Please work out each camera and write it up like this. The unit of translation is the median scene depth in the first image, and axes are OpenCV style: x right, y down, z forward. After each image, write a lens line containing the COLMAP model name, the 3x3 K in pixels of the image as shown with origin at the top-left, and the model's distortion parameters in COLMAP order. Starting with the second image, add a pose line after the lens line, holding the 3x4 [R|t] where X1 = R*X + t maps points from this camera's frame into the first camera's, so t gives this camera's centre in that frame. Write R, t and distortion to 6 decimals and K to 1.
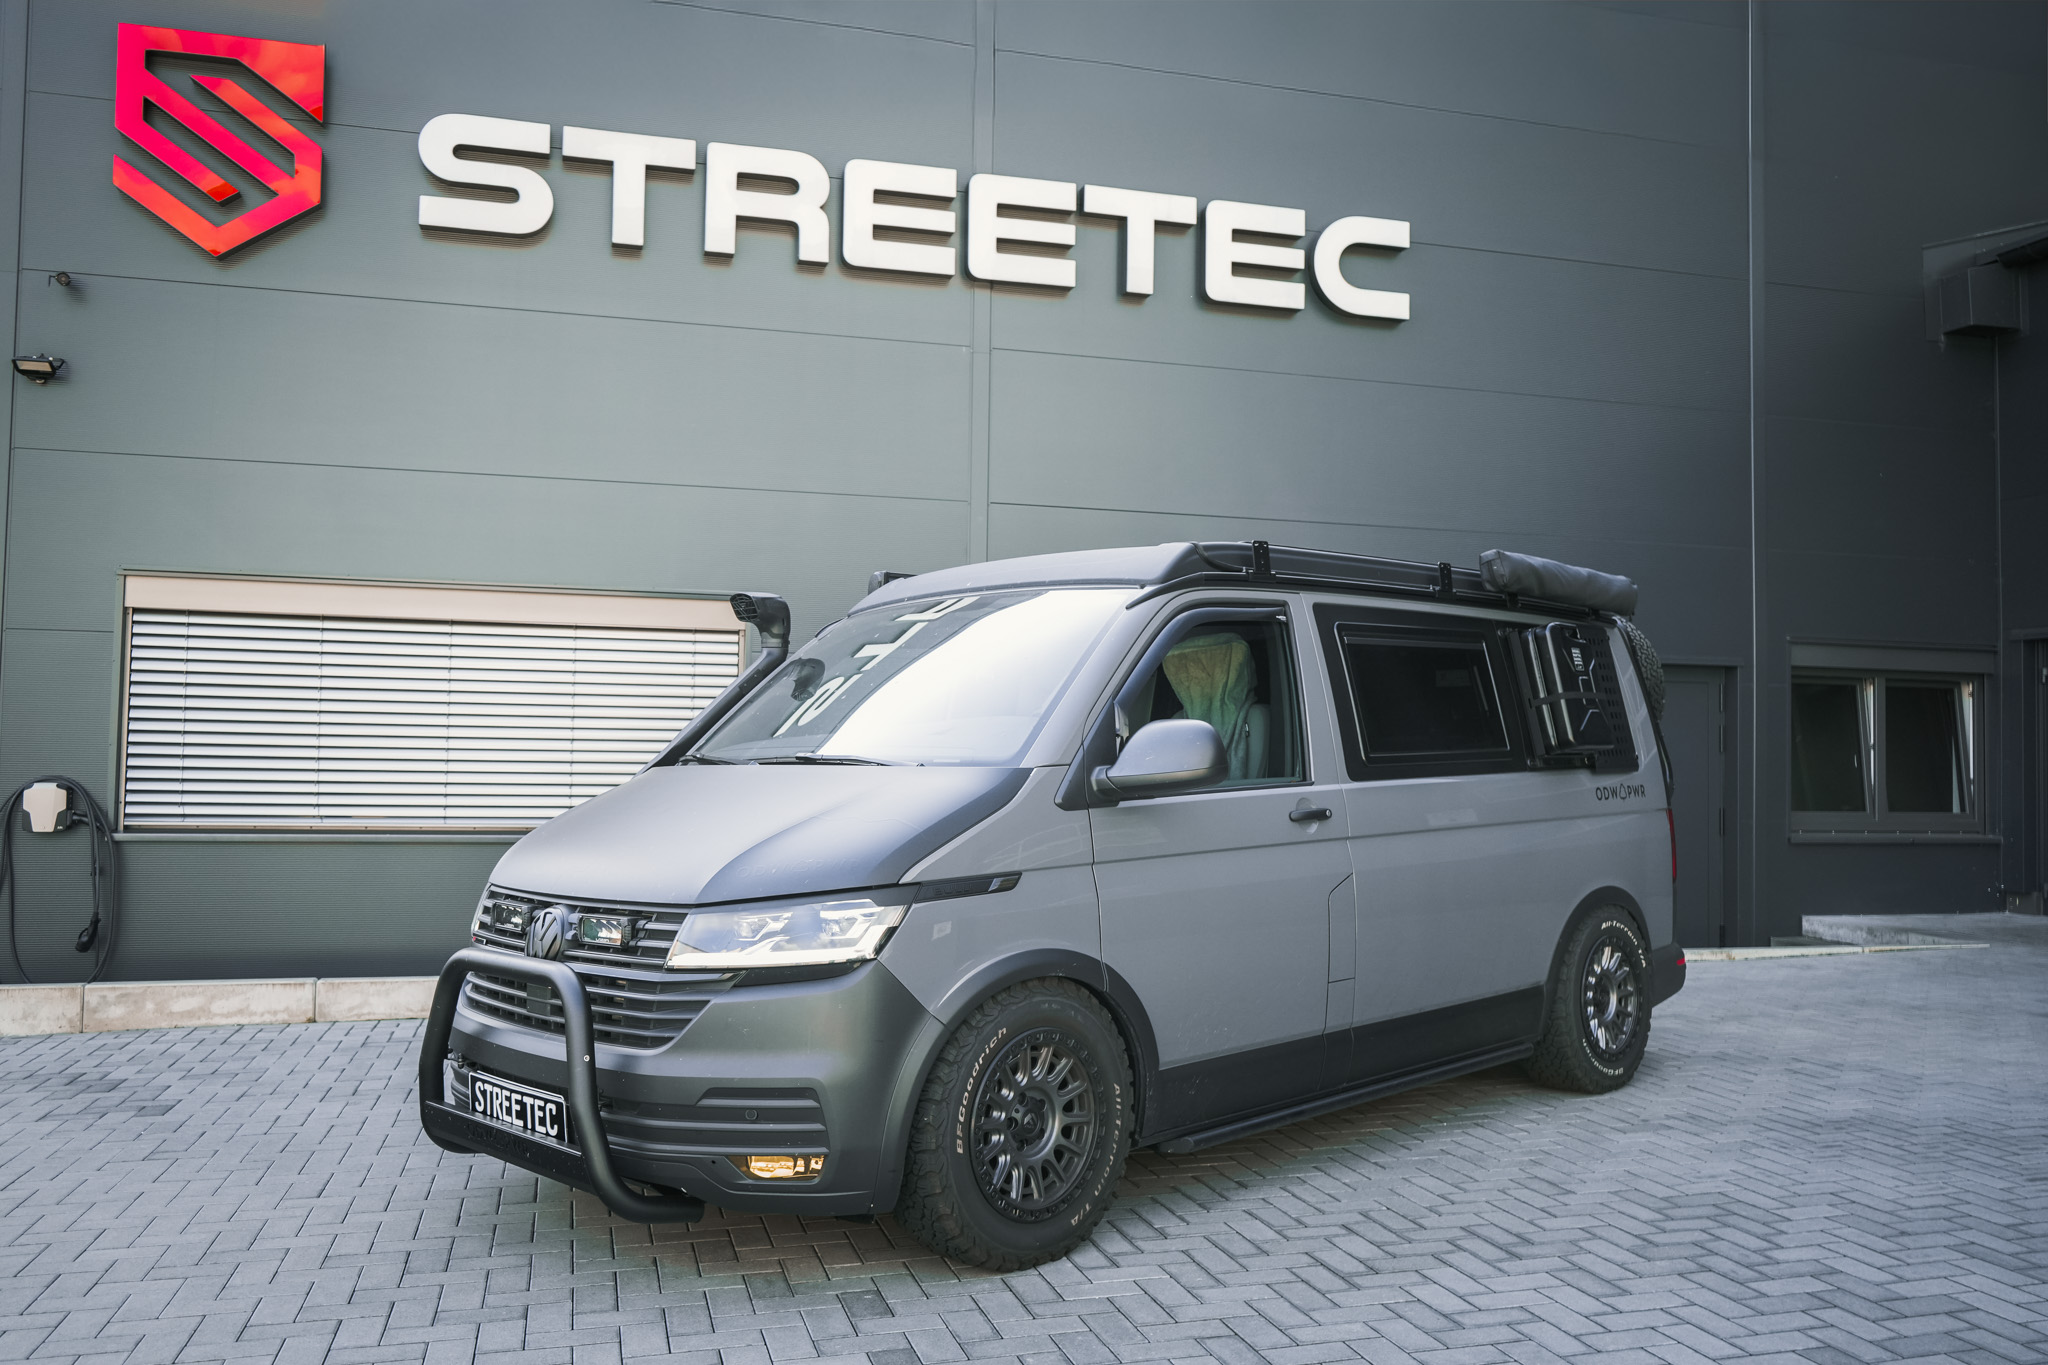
lens RADIAL K [[1631.8, 0, 1034.3], [0, 1631.8, 650.9], [0, 0, 1]] dist [-0.020622, 0.015922]
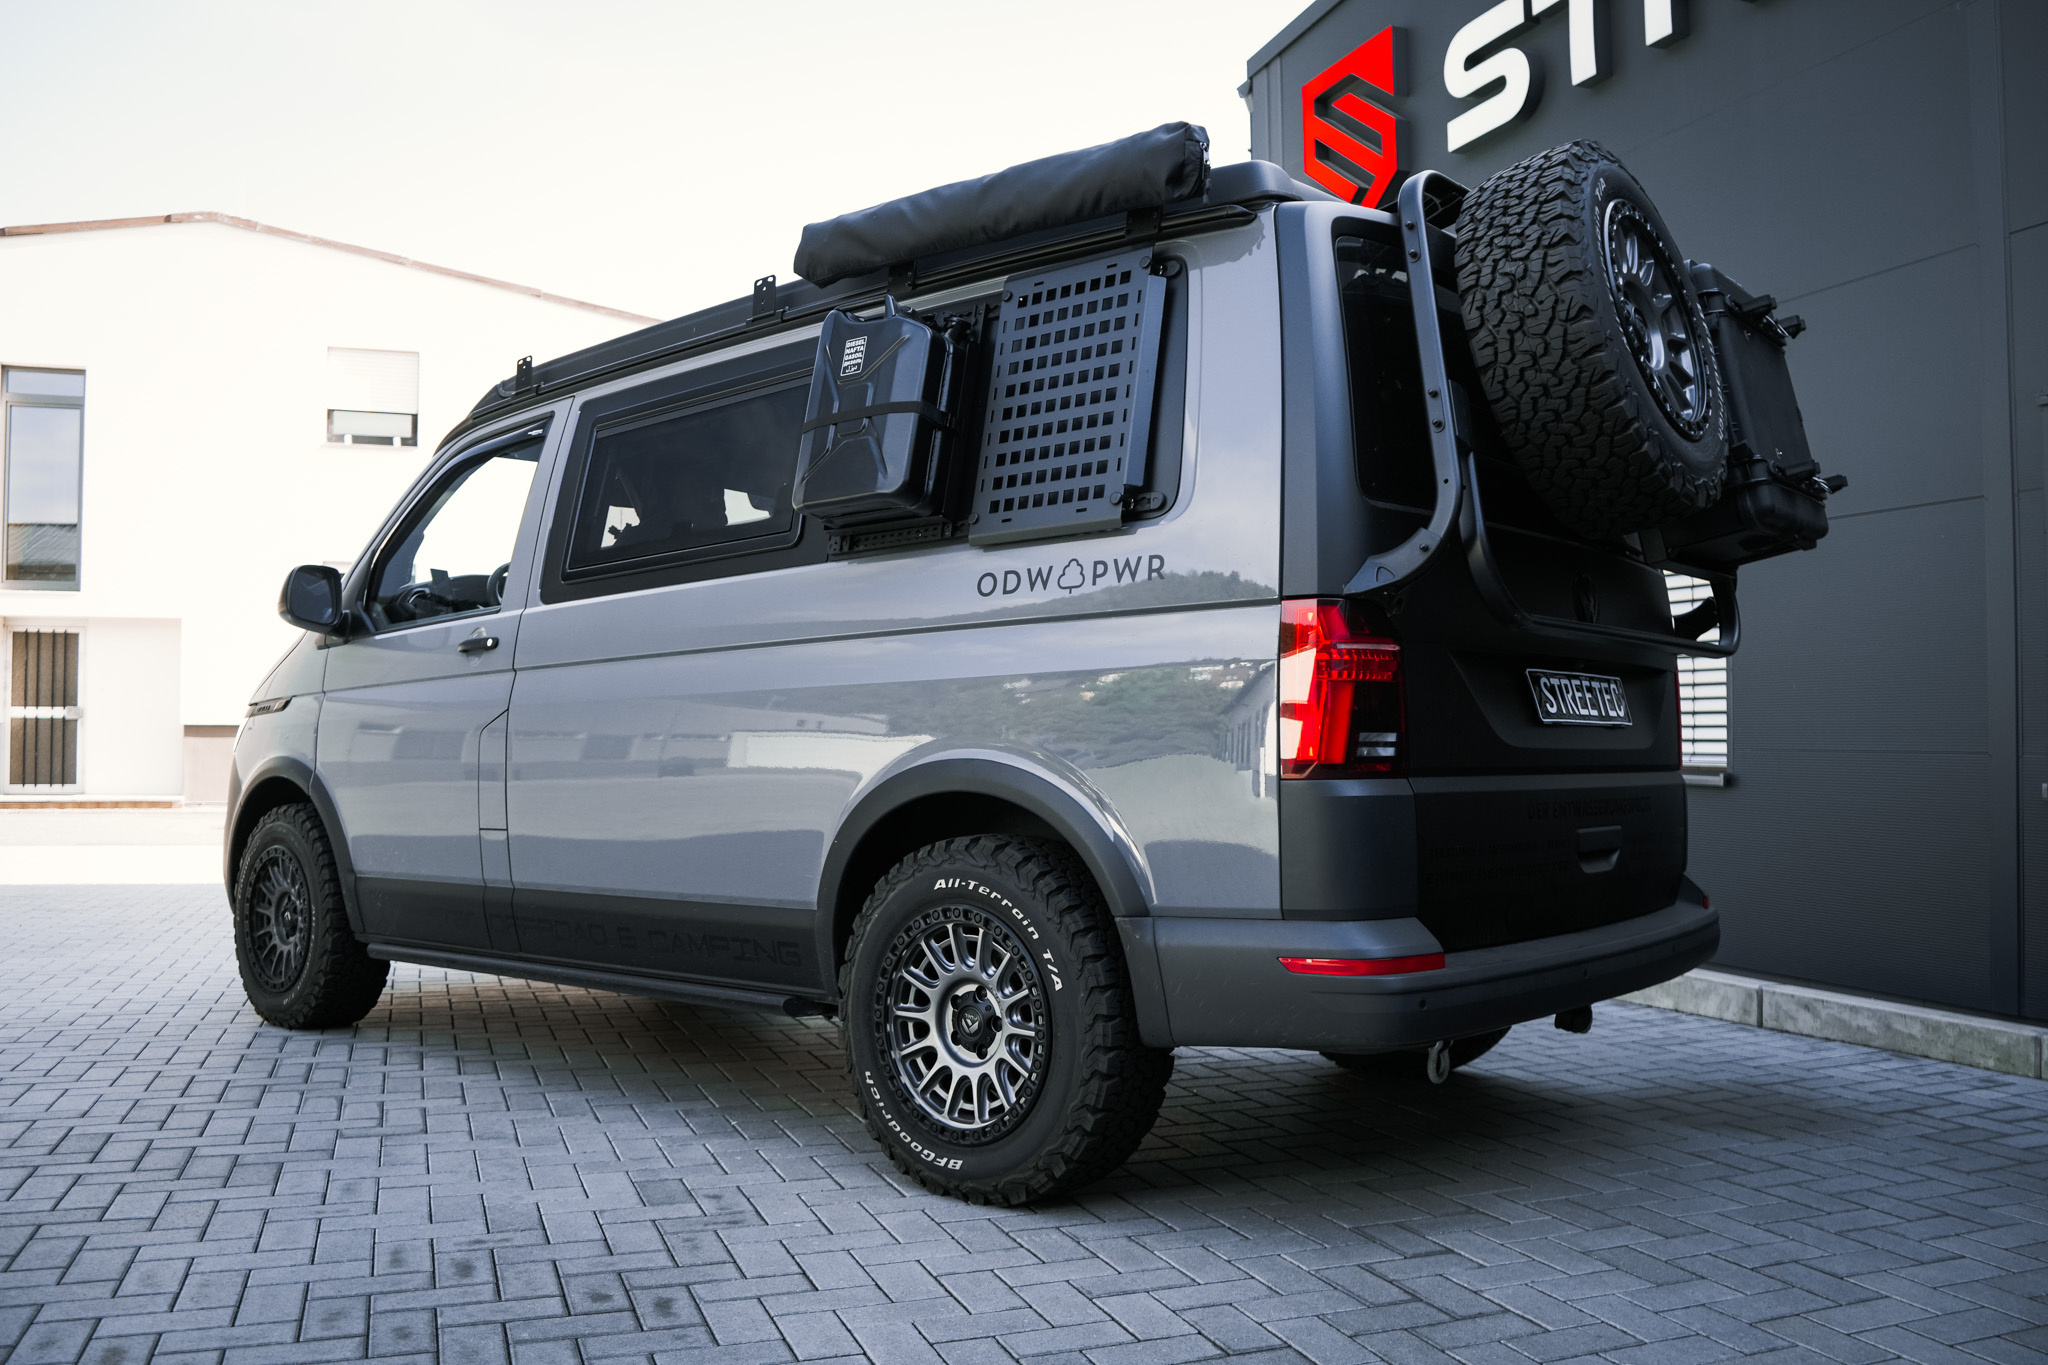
lens RADIAL K [[1669.1, 0, 1024.5], [0, 1669.1, 695.6], [0, 0, 1]] dist [-0.064946, 0.037646]
pose [[0.079521, -0.038703, -0.996082, 0.546209], [0.059377, 0.997656, -0.034024, 0.078015], [0.995063, -0.056439, 0.081633, 0.601413]]
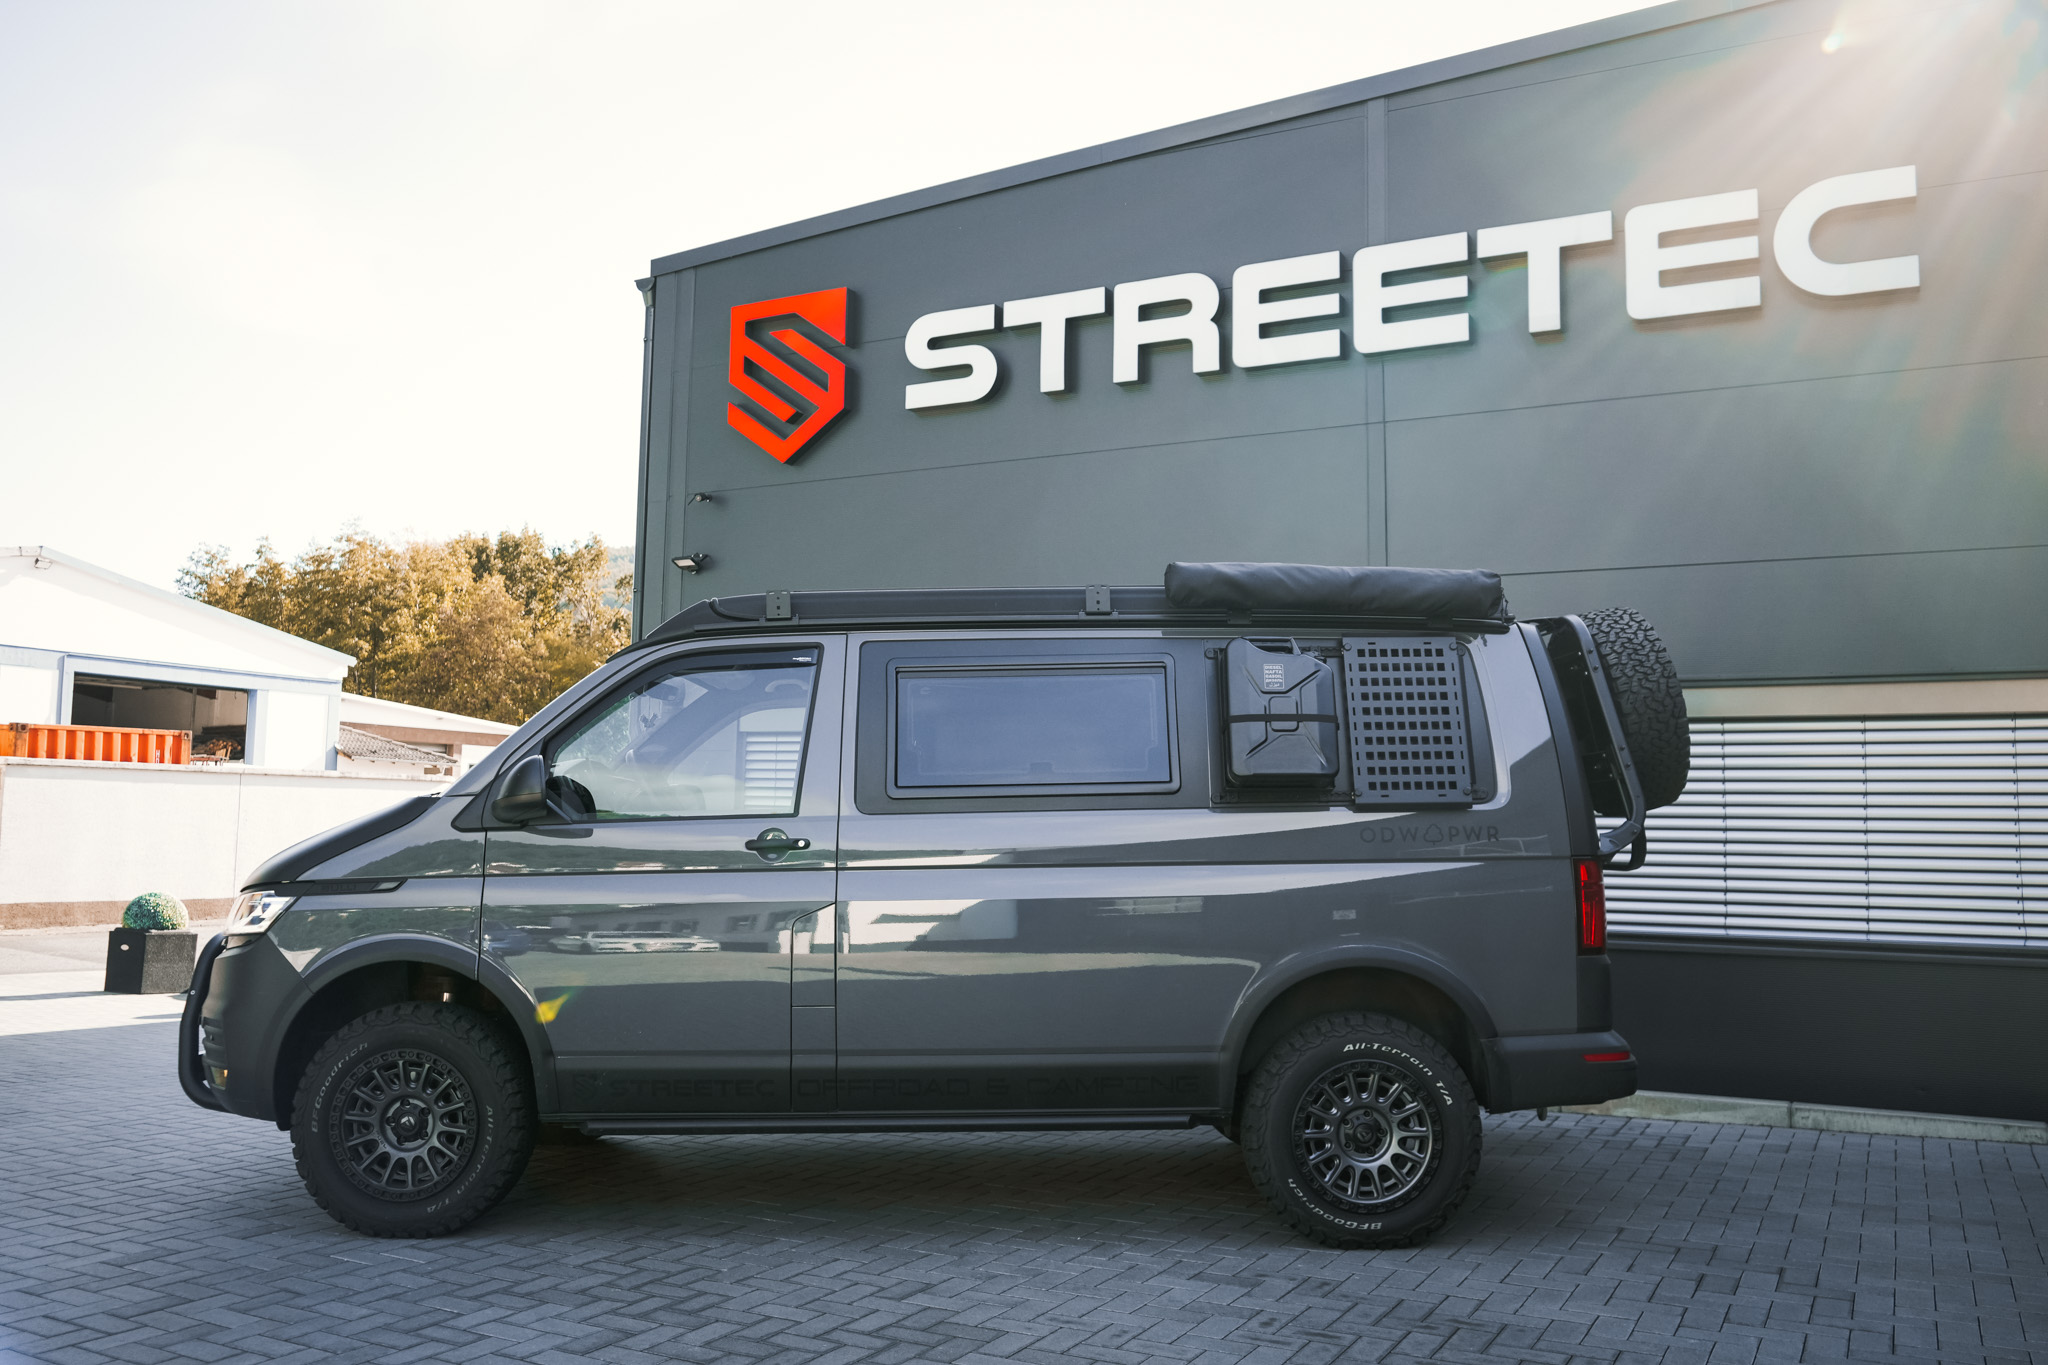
lens RADIAL K [[1638.3, 0, 1049.9], [0, 1638.3, 663.9], [0, 0, 1]] dist [-0.049069, 0.024009]
pose [[0.719728, -0.072790, -0.690430, 0.504481], [0.036063, 0.997066, -0.067524, 0.015477], [0.693319, 0.023700, 0.720241, 0.176355]]
